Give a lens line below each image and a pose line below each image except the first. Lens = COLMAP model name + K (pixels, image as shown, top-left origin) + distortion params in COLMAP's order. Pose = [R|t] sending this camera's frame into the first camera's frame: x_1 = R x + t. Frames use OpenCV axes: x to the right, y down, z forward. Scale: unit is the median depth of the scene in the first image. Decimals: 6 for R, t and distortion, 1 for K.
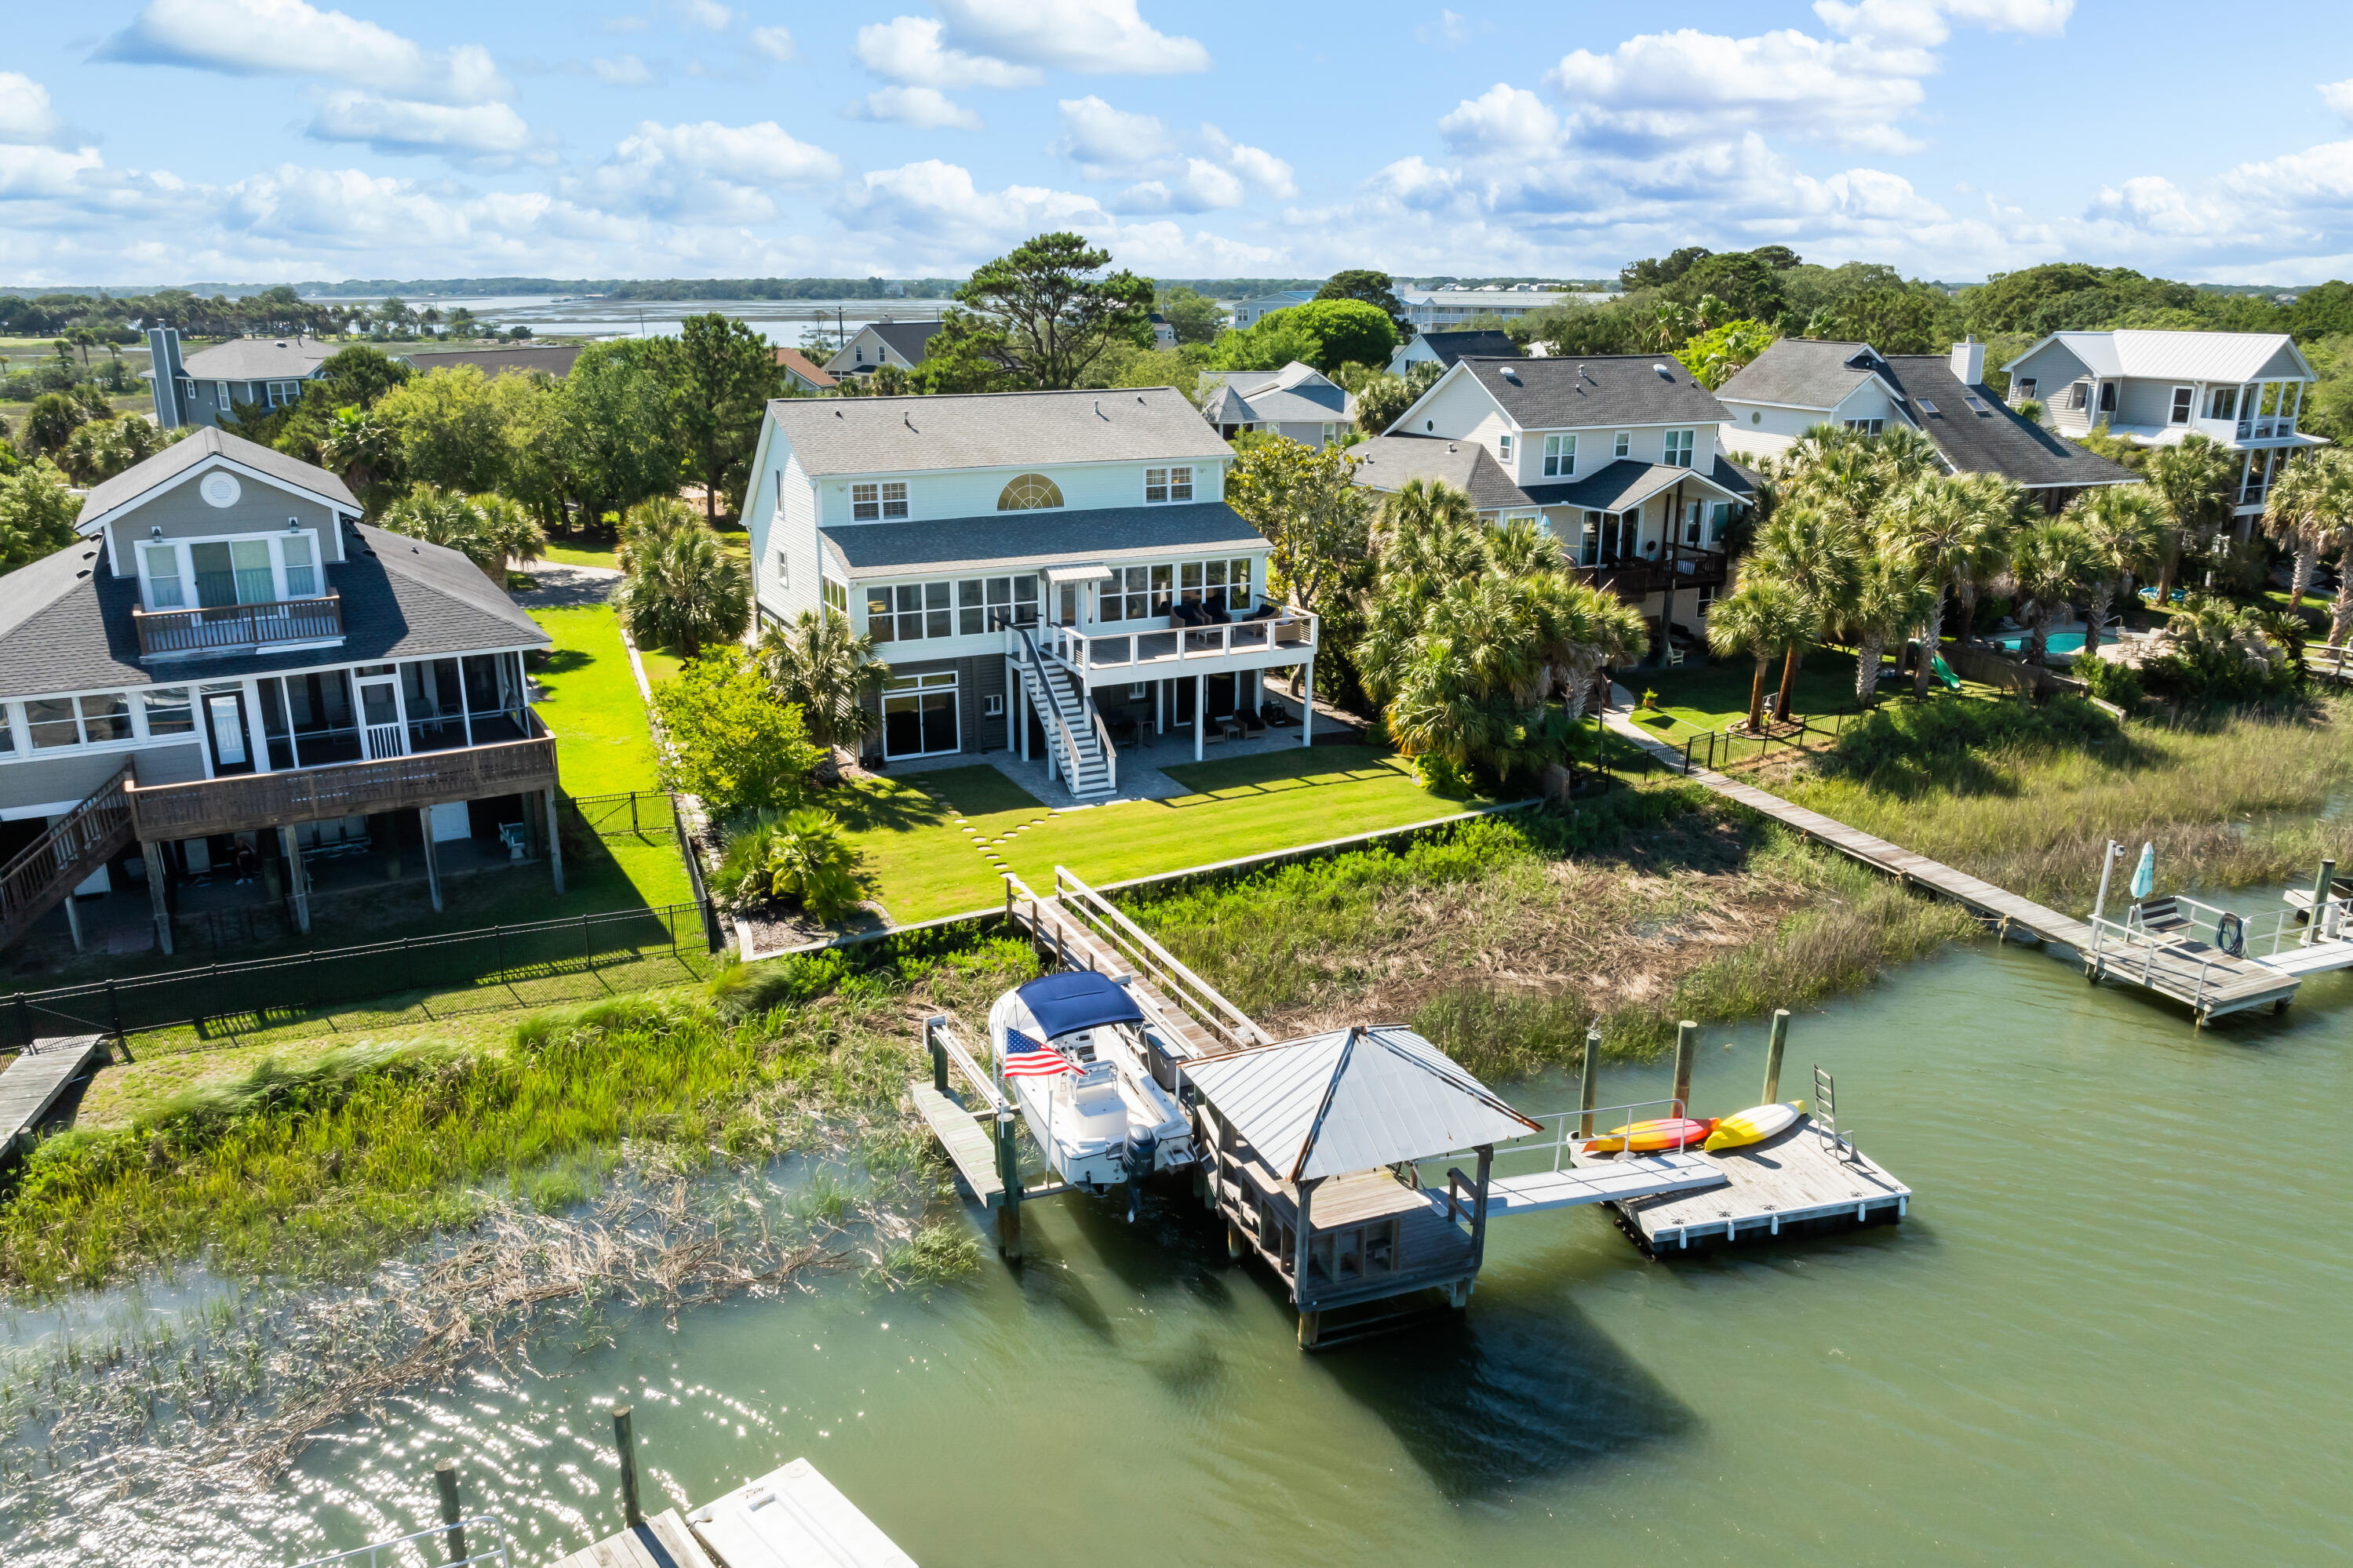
lens RADIAL K [[1653.9, 0, 1174.3], [0, 1653.9, 782.4], [0, 0, 1]] dist [-0.043492, 0.000524]
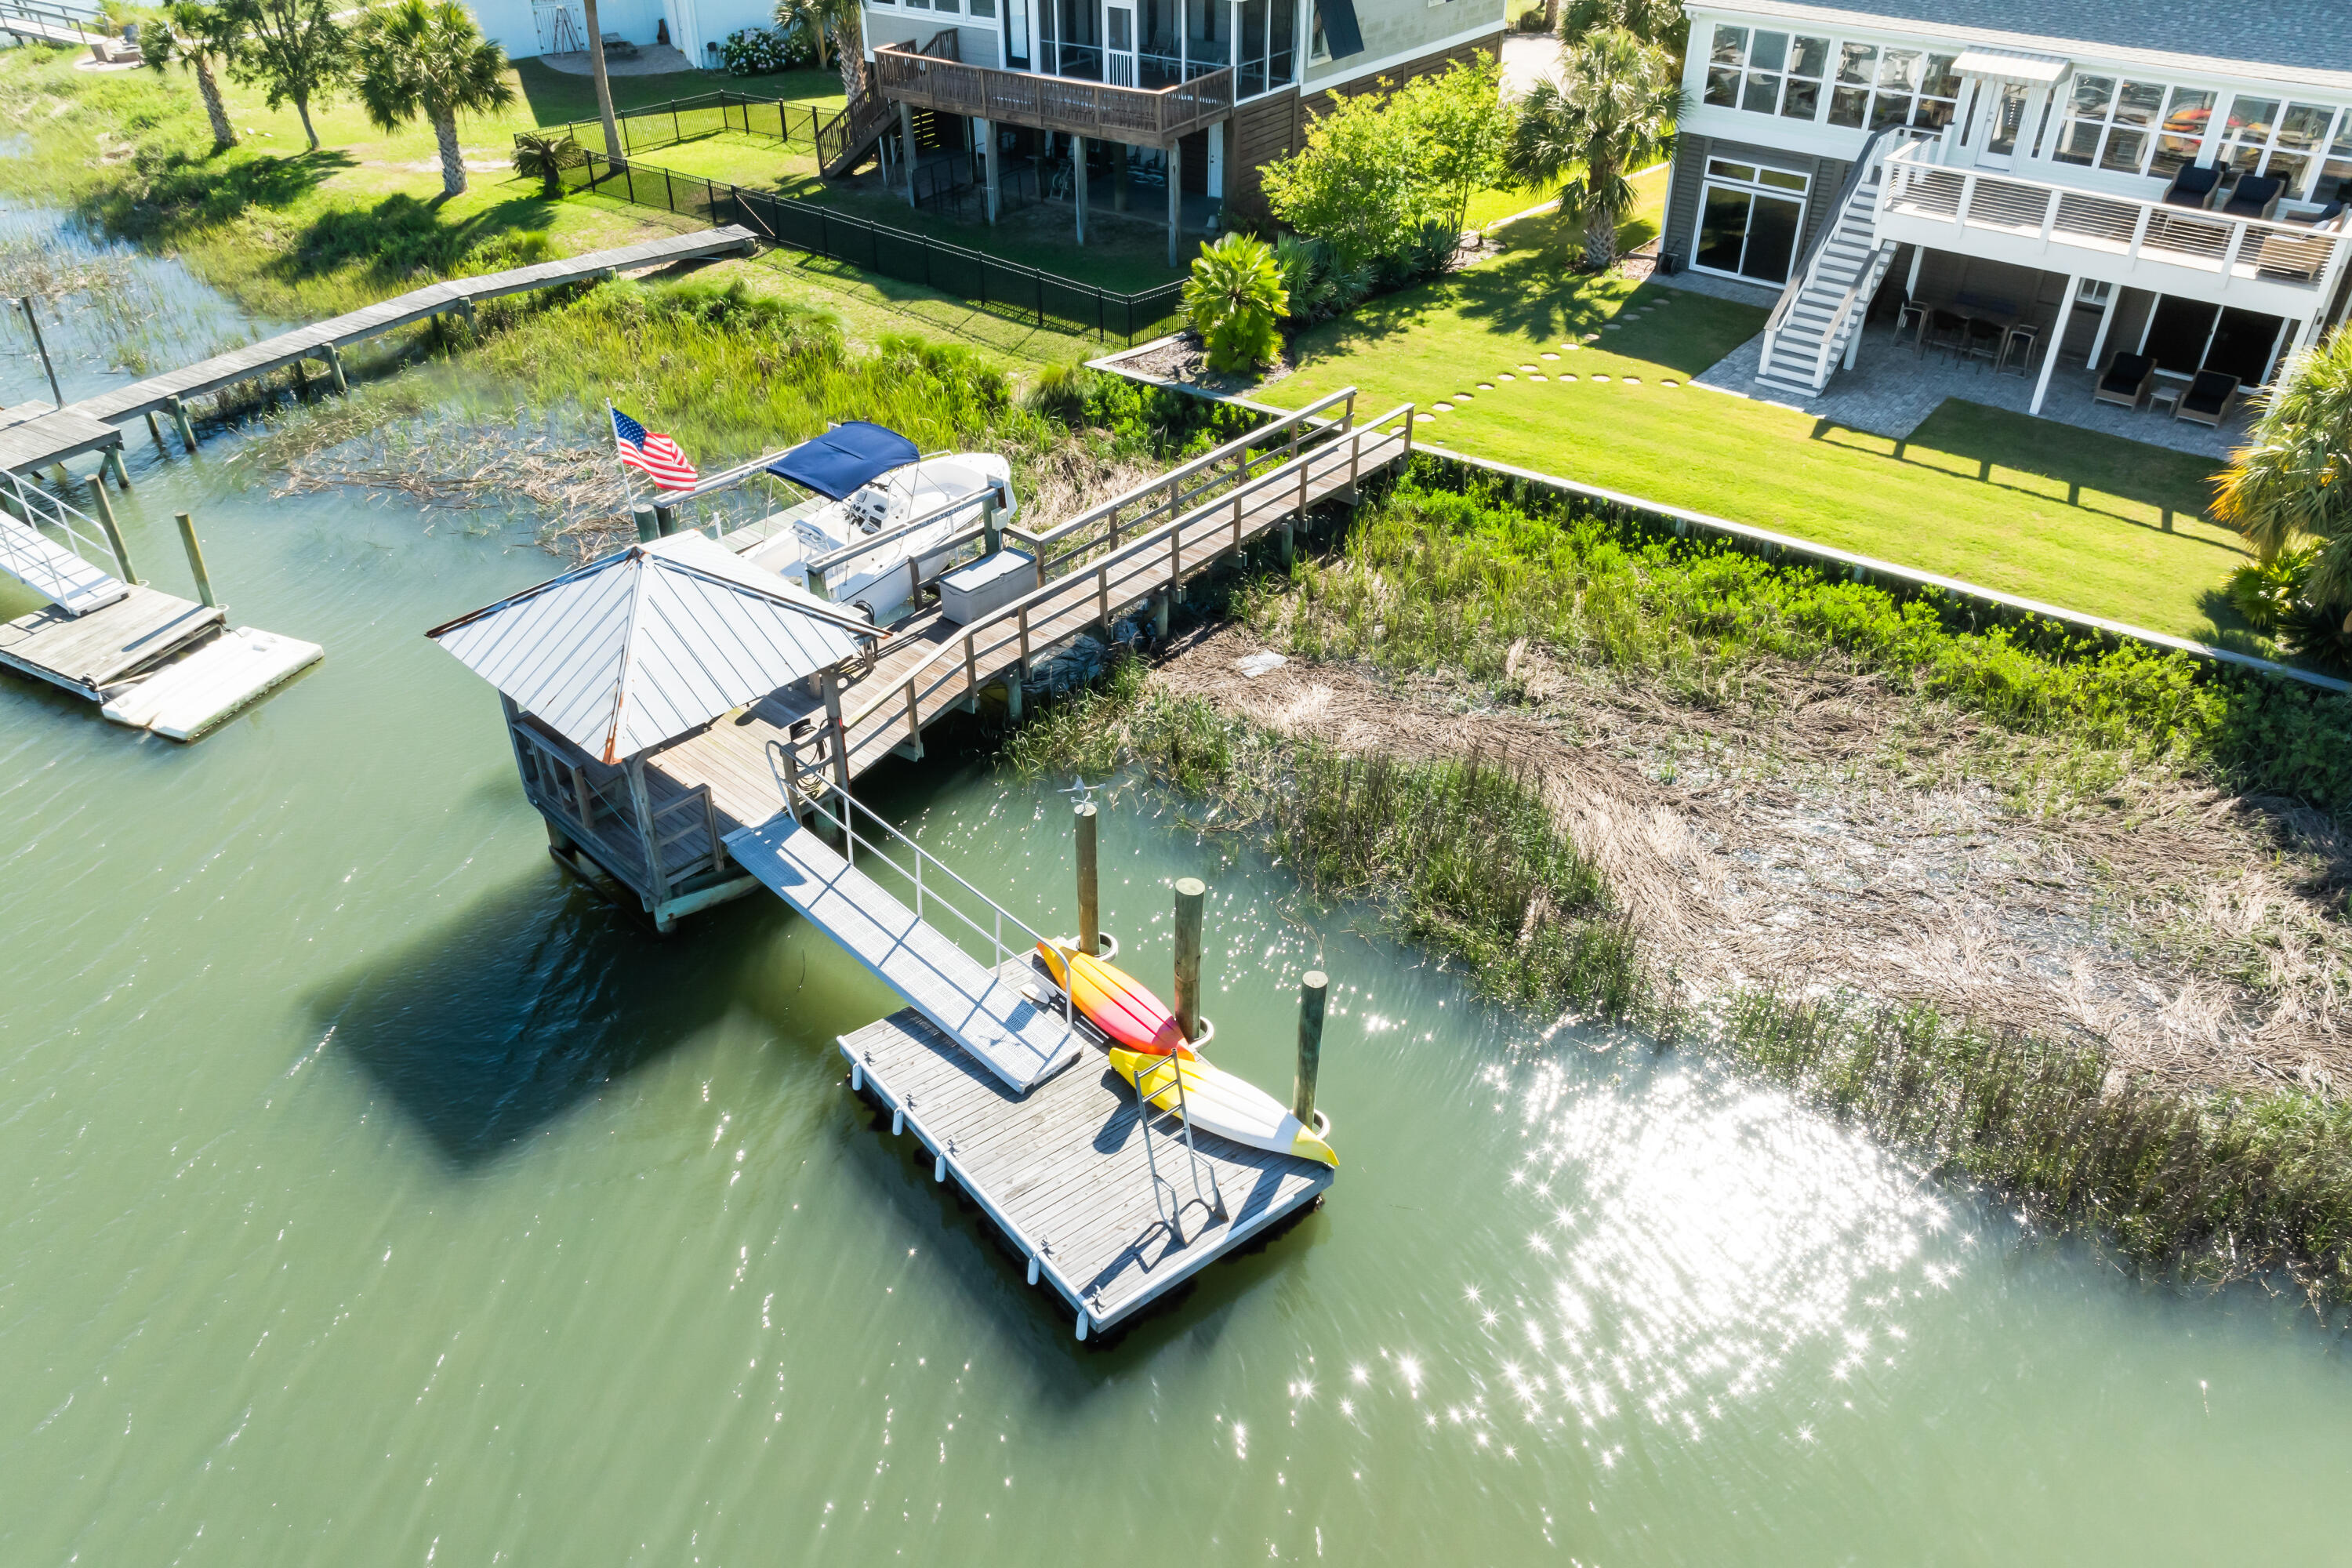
lens RADIAL K [[1653.4, 0, 1163.1], [0, 1653.4, 836.4], [0, 0, 1]] dist [-0.043492, 0.000524]
pose [[0.415753, 0.533259, -0.736739, 0.495928], [-0.259502, 0.845948, 0.465865, -0.094612], [0.871670, -0.002500, 0.490087, 0.476704]]
